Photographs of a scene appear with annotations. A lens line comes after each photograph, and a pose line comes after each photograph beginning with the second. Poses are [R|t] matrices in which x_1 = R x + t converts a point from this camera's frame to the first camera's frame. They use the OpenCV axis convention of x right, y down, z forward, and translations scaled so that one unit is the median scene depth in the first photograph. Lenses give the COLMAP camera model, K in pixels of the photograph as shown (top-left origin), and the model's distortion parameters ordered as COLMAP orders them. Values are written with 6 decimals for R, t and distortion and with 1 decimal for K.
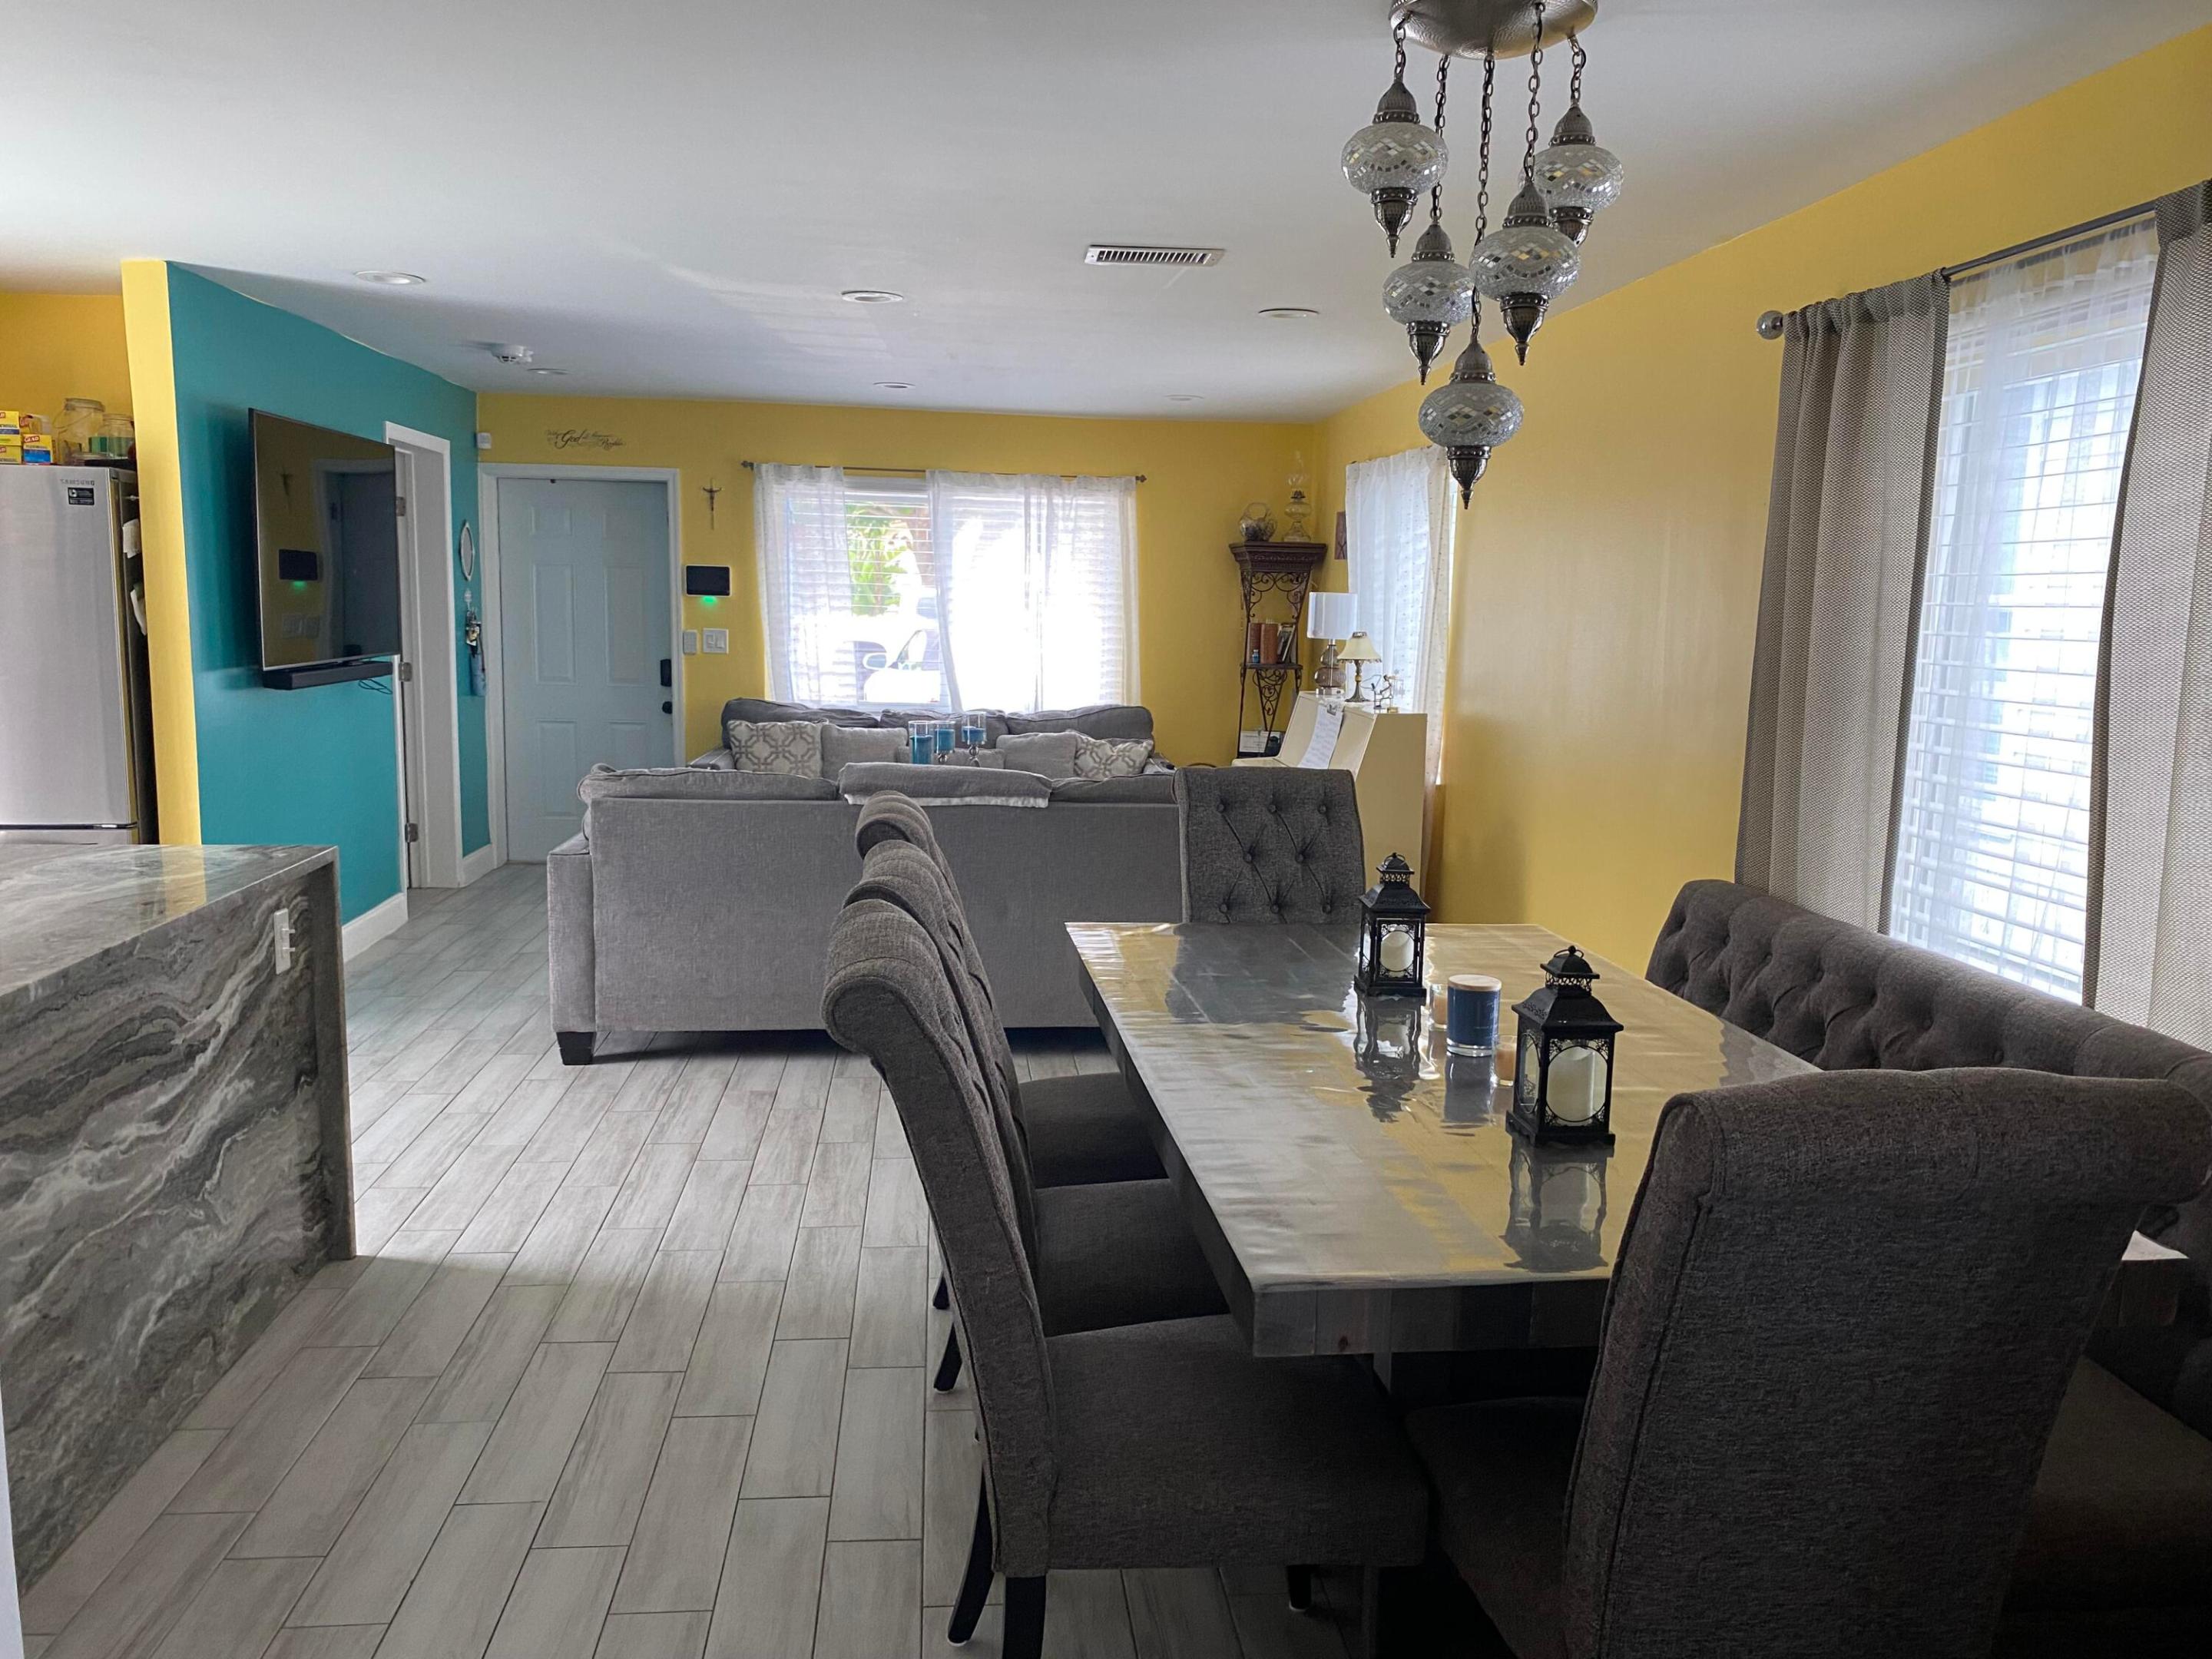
lens RADIAL K [[1666.2, 0, 1120.9], [0, 1666.2, 856.9], [0, 0, 1]] dist [0.053279, -0.098876]
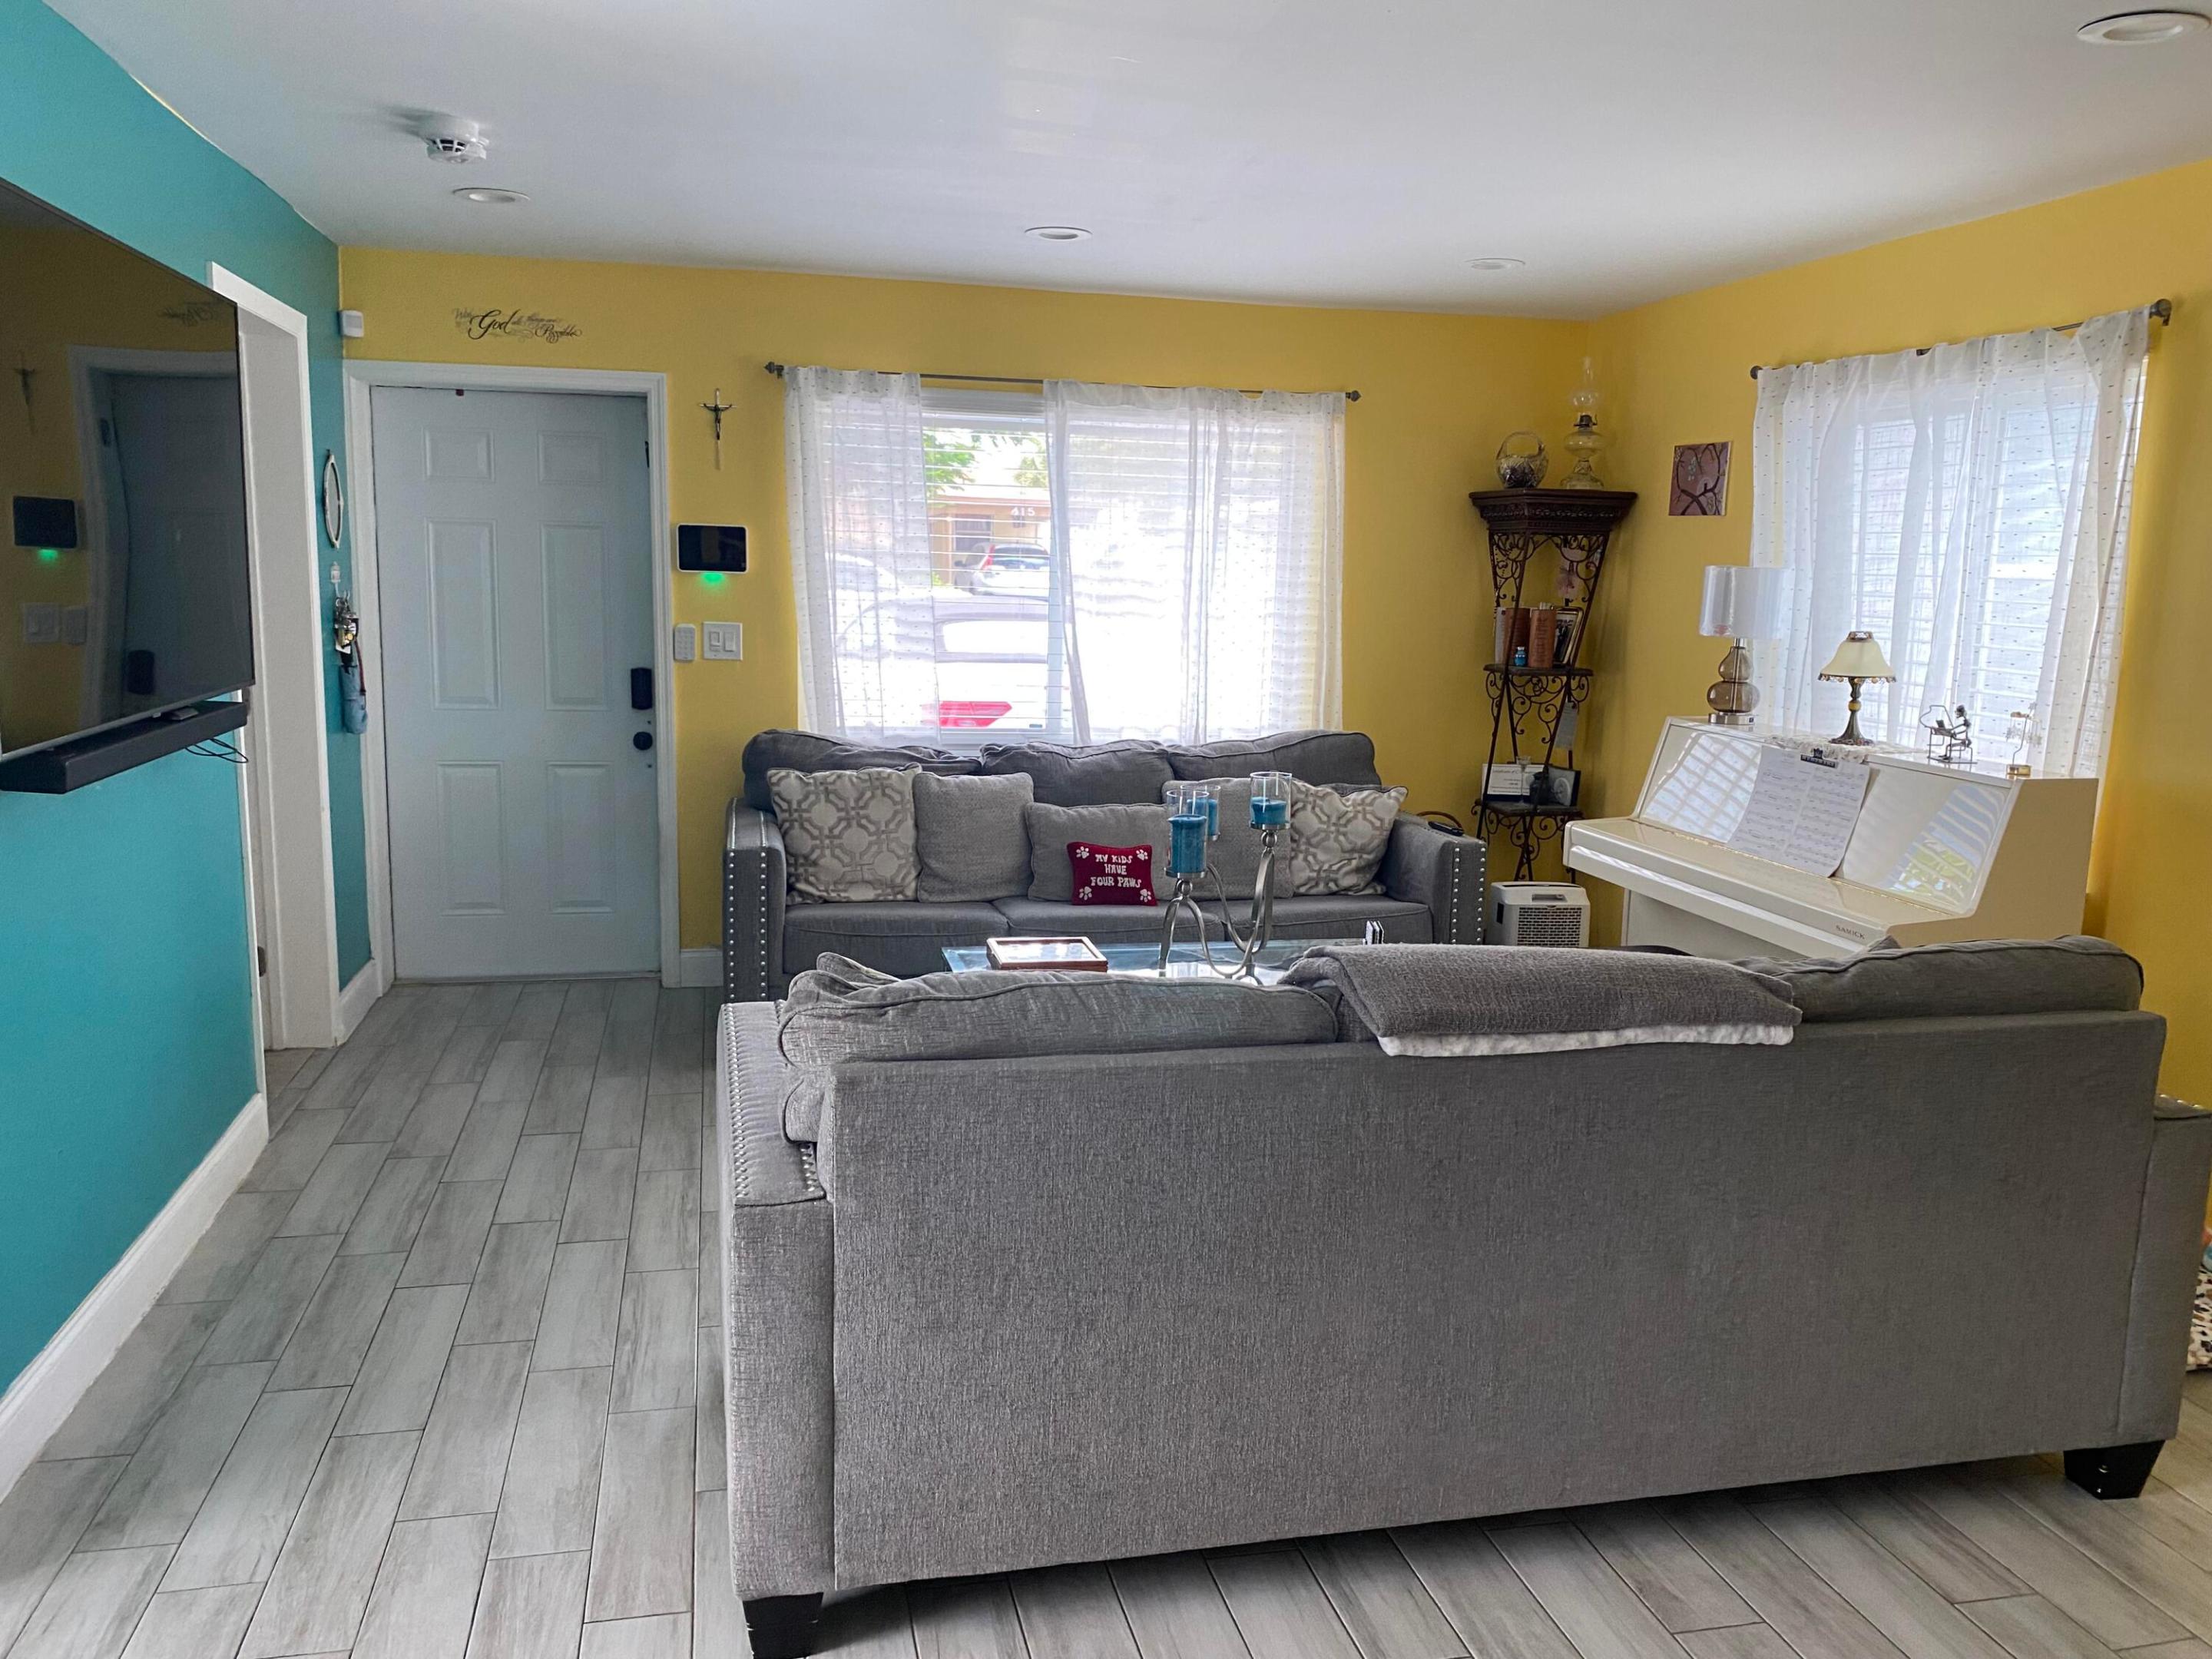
lens RADIAL K [[1702.3, 0, 1102.1], [0, 1702.3, 855.9], [0, 0, 1]] dist [0.052852, -0.070904]
pose [[0.994313, -0.019425, 0.104711, -0.169735], [0.017418, 0.999647, 0.020044, -0.056878], [-0.105063, -0.018106, 0.994301, 0.324609]]
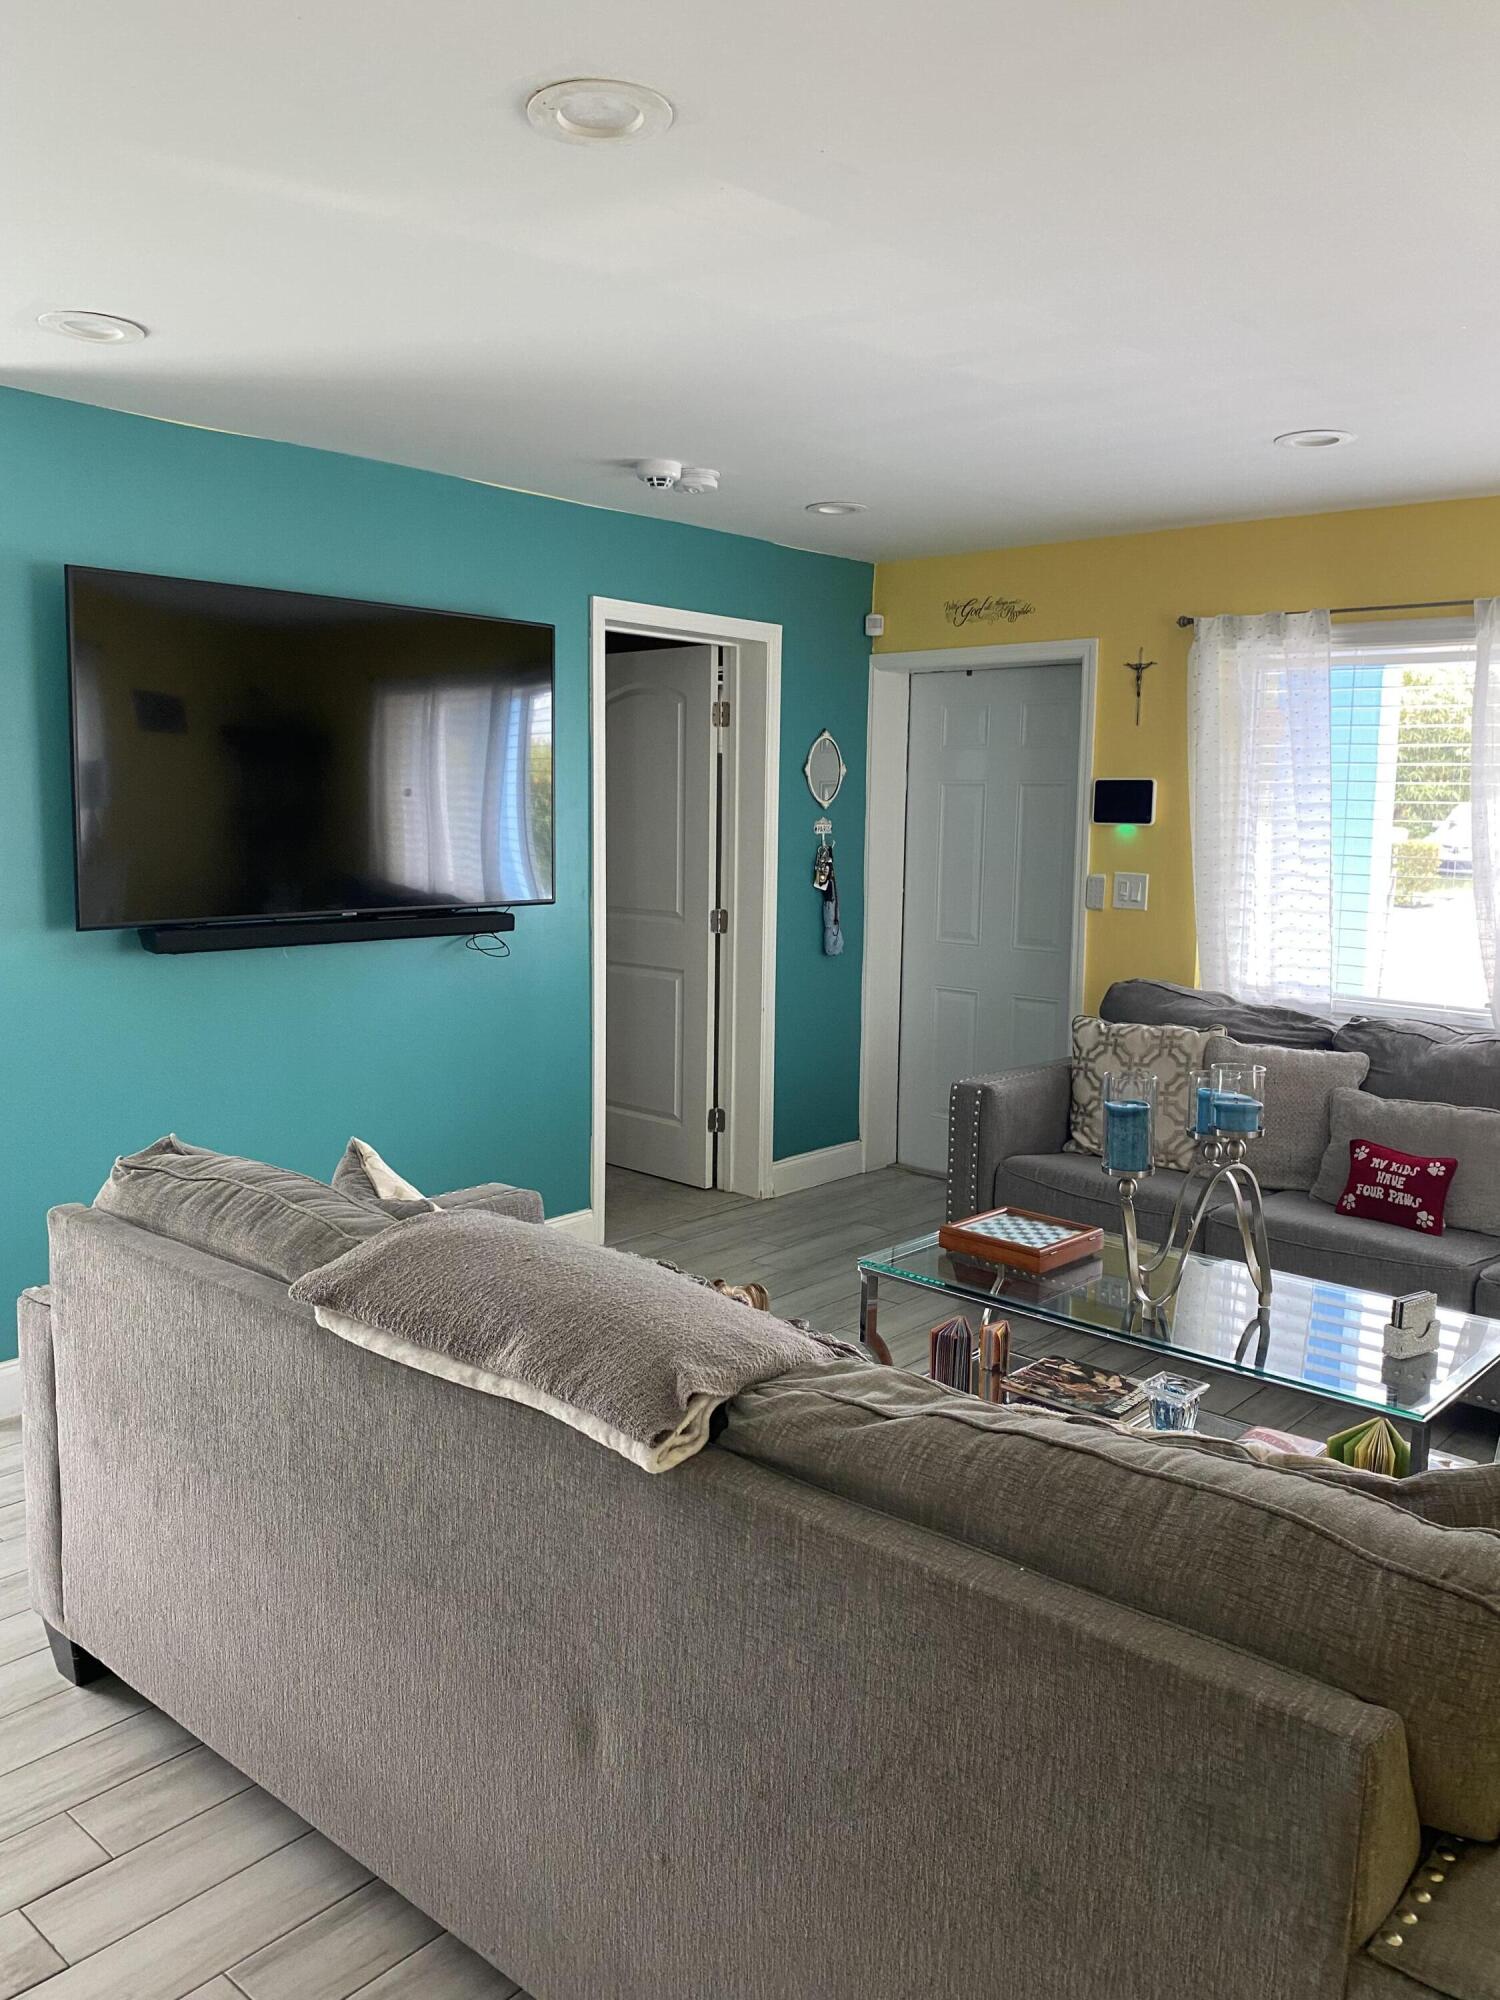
lens RADIAL K [[1517.9, 0, 750.0], [0, 1517.9, 1000.0], [0, 0, 1]] dist [0.001106, -0.006388]
pose [[0.661333, 0.084110, -0.745362, 0.114019], [-0.119208, 0.992850, 0.006269, -0.073188], [0.740559, 0.084707, 0.666631, 0.497451]]
